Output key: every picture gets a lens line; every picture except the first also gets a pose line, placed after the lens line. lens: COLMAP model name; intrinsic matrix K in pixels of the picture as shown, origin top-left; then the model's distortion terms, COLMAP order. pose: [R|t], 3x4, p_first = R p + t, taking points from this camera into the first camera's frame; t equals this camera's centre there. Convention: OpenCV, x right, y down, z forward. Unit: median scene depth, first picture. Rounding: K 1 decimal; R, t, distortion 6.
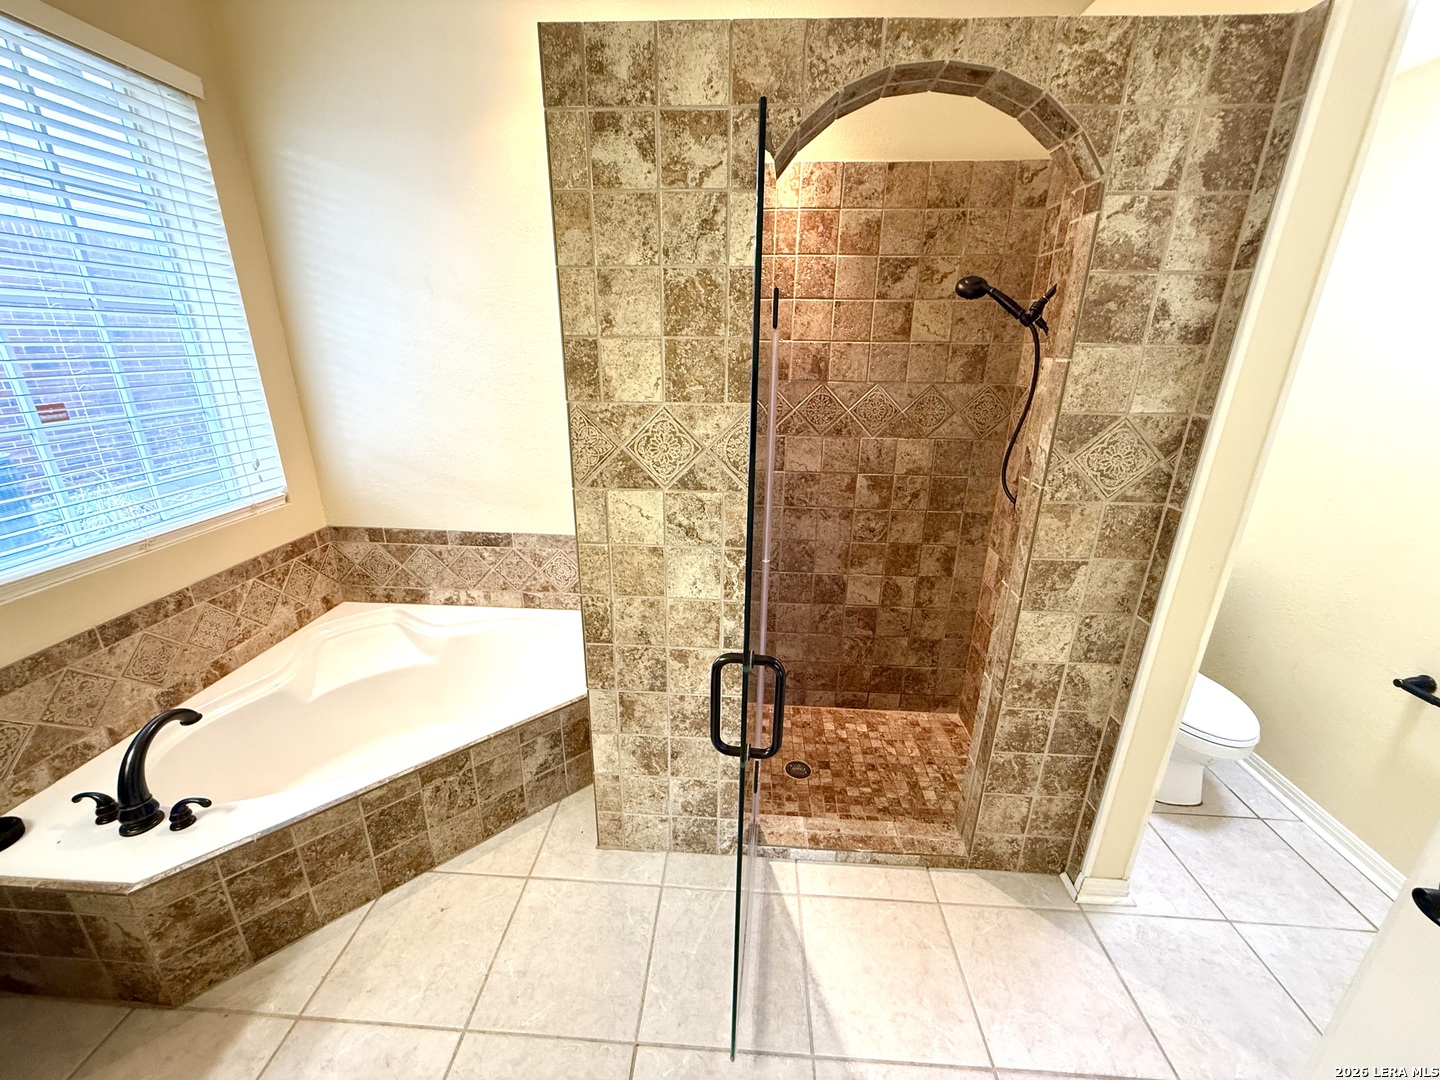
lens RADIAL K [[574.6, 0, 718.3], [0, 574.6, 539.5], [0, 0, 1]] dist [0.000358, -0.000023]
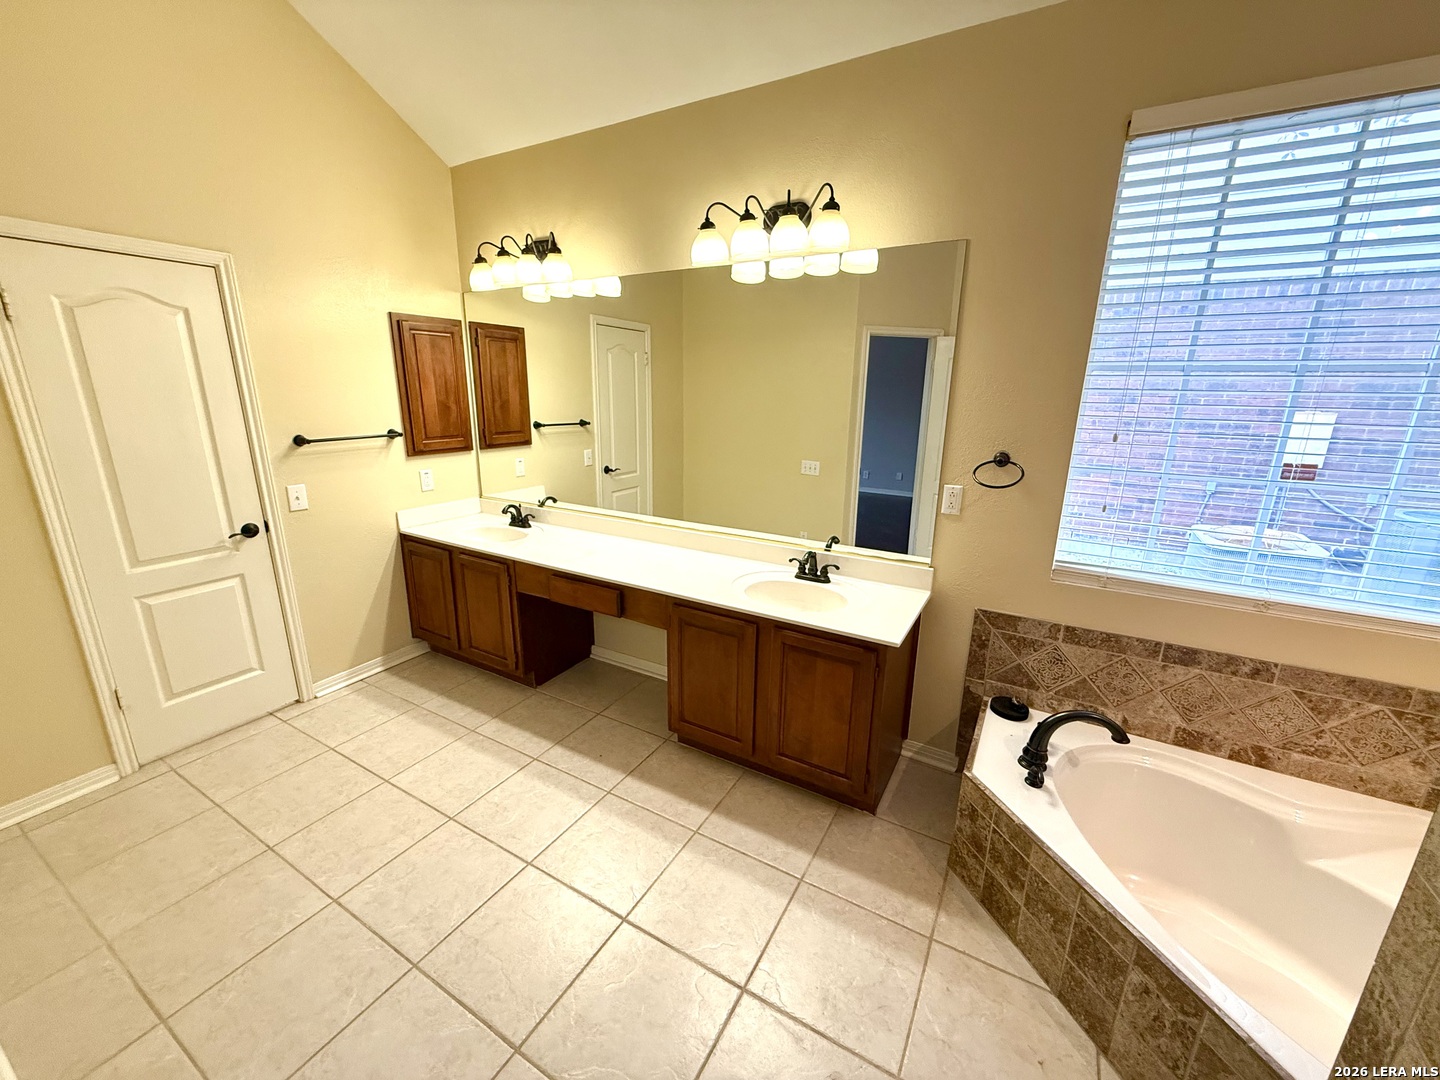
lens RADIAL K [[574.6, 0, 718.3], [0, 574.6, 539.5], [0, 0, 1]] dist [0.000358, -0.000023]
pose [[-0.450726, 0.213682, -0.866710, 0.295941], [-0.309799, 0.873136, 0.376375, -0.192971], [0.837180, 0.438147, -0.327346, 0.544255]]
